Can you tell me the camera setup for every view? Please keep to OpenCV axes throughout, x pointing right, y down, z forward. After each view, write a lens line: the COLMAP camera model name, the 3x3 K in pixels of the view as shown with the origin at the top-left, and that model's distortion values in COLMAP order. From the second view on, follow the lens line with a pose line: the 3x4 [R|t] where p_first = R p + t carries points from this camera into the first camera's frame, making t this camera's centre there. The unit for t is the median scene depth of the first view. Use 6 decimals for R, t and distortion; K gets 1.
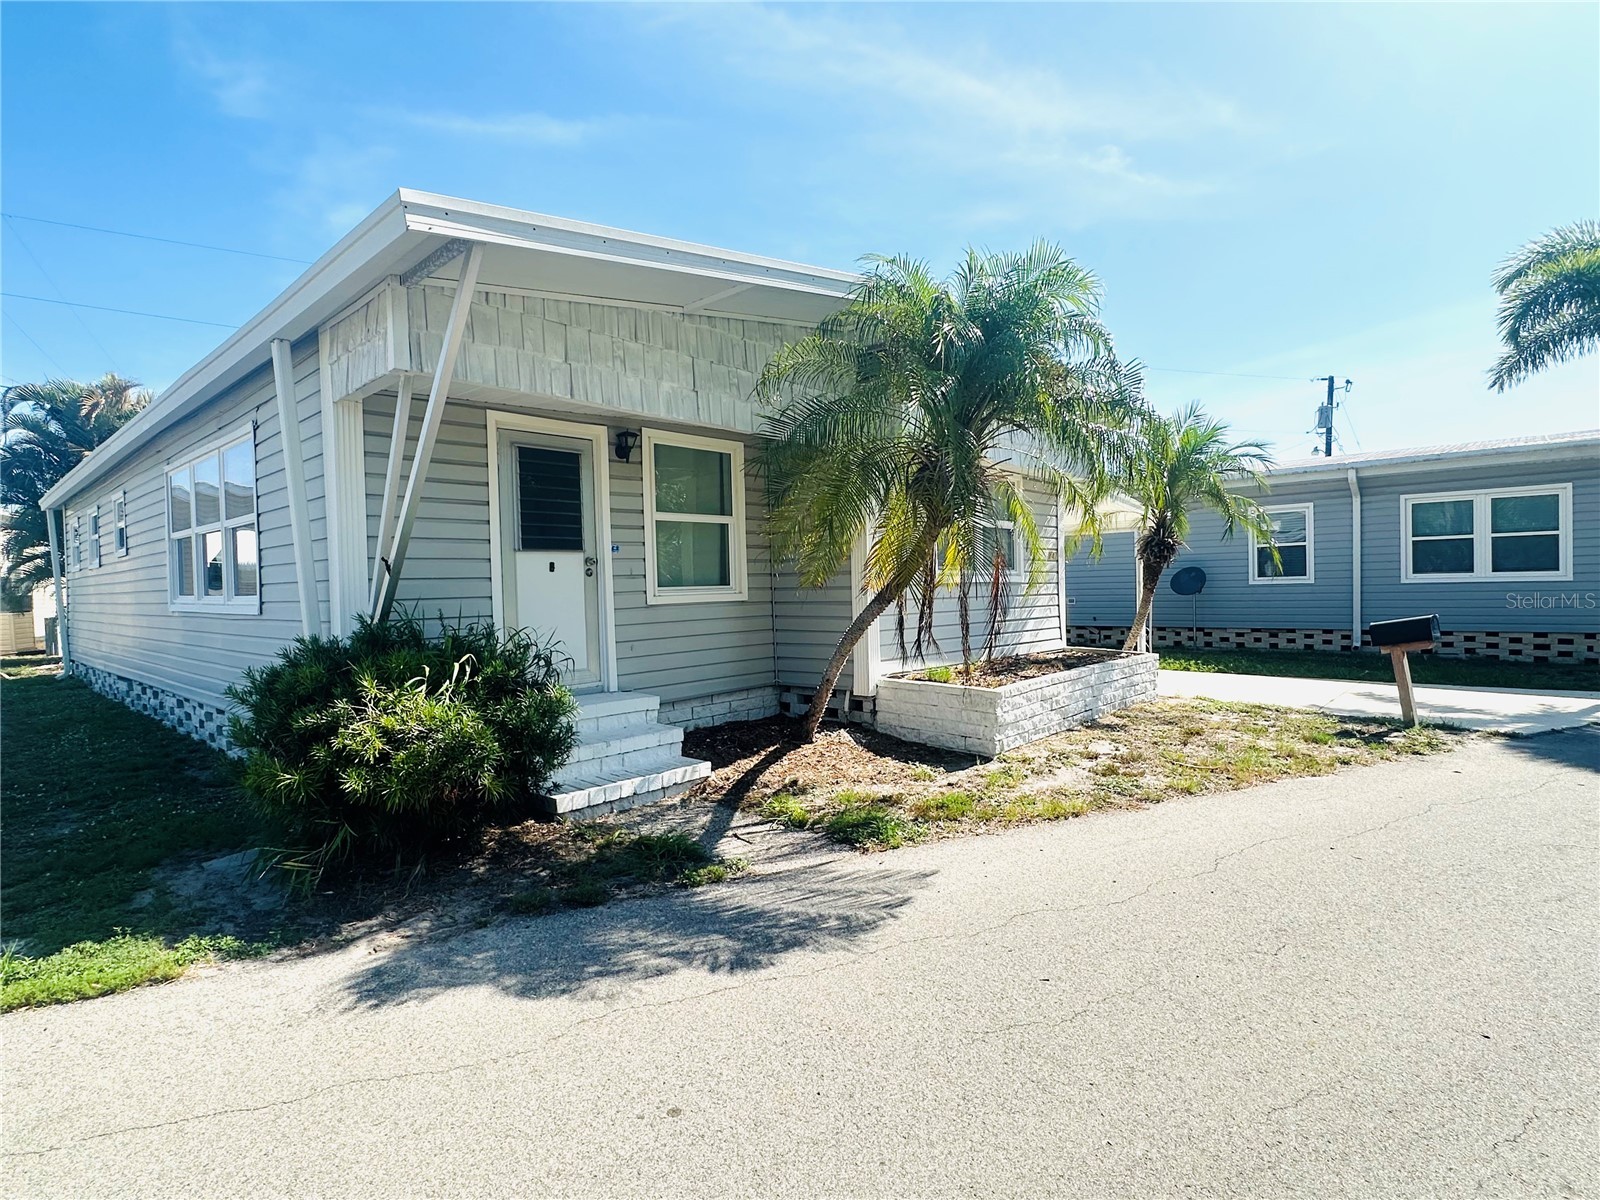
lens RADIAL K [[795.7, 0, 803.3], [0, 795.7, 603.2], [0, 0, 1]] dist [-0.002195, -0.000081]
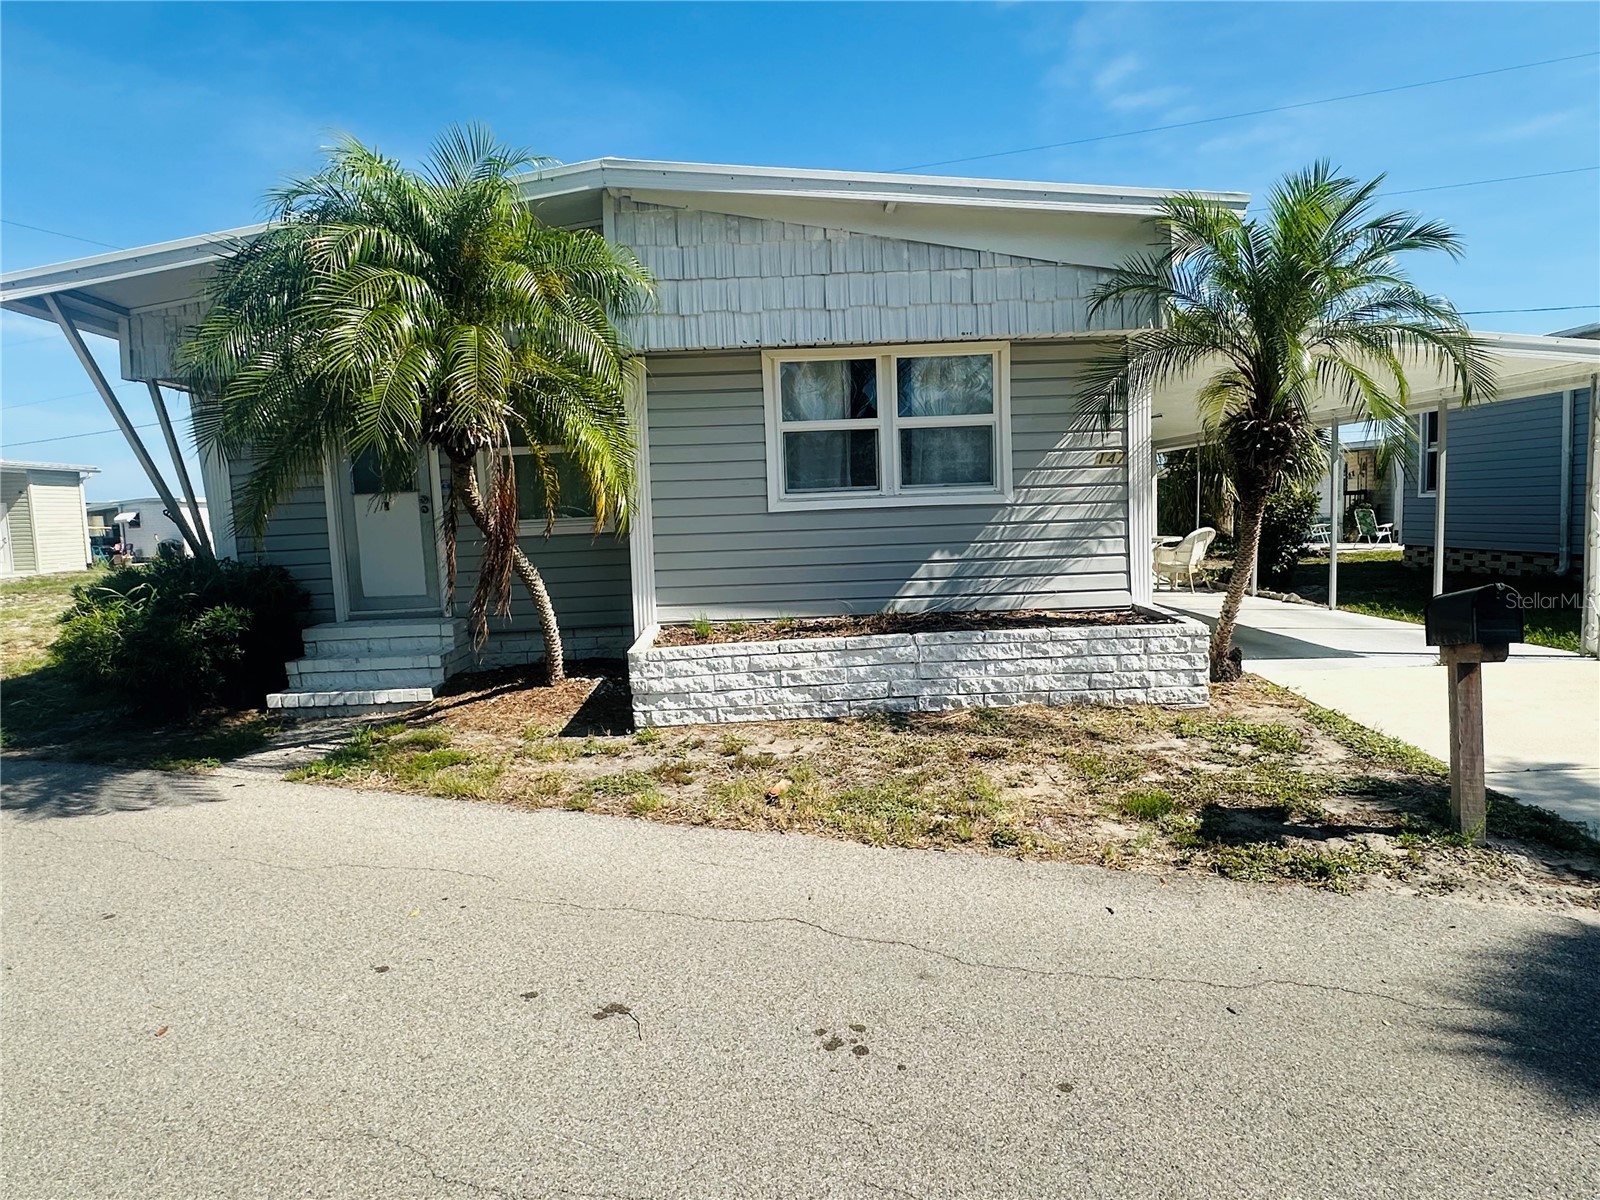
lens RADIAL K [[943.8, 0, 795.6], [0, 943.8, 597.5], [0, 0, 1]] dist [-0.004275, -0.000286]
pose [[0.674652, 0.051895, -0.736309, 1.100163], [0.014427, 0.996408, 0.083445, -0.019194], [0.737995, -0.066919, 0.671480, 0.506054]]
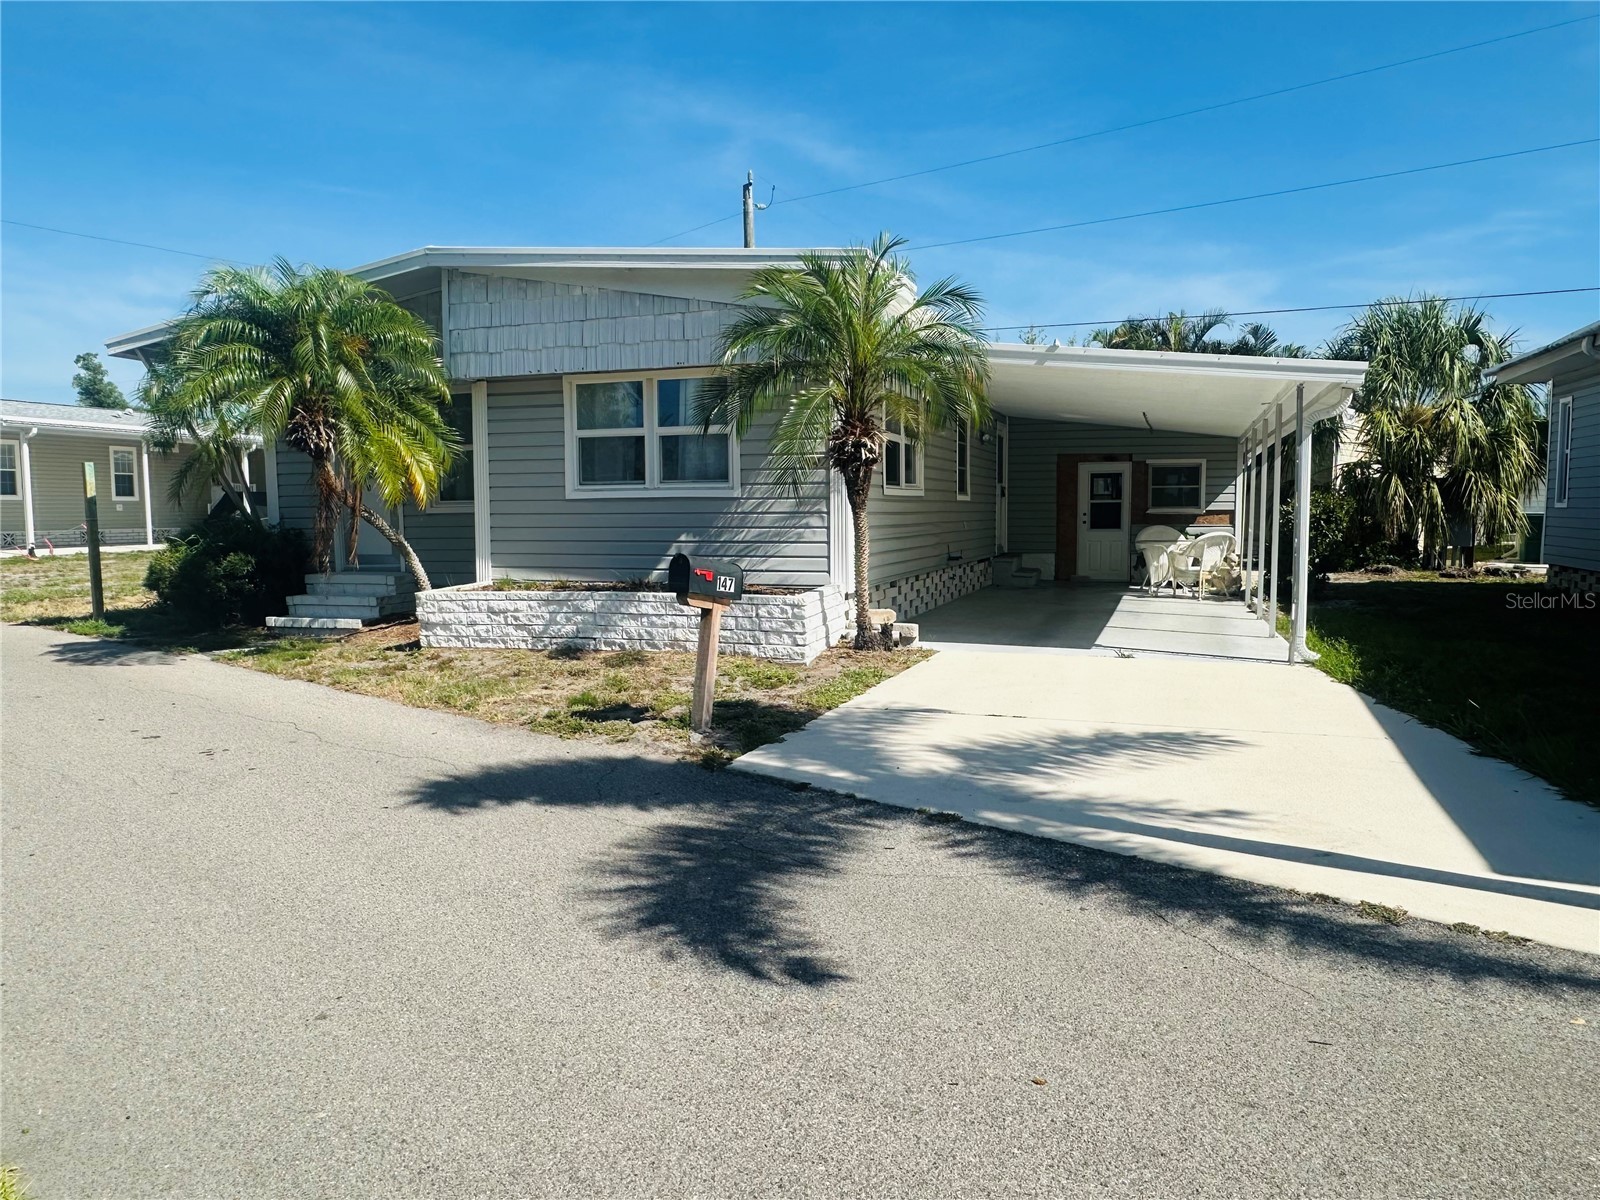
lens RADIAL K [[1085.4, 0, 803.0], [0, 1085.4, 605.0], [0, 0, 1]] dist [0.002920, -0.001359]
pose [[0.391448, 0.086159, -0.916158, 1.481037], [-0.015801, 0.996090, 0.086925, -0.017590], [0.920065, -0.019551, 0.391279, 0.690862]]
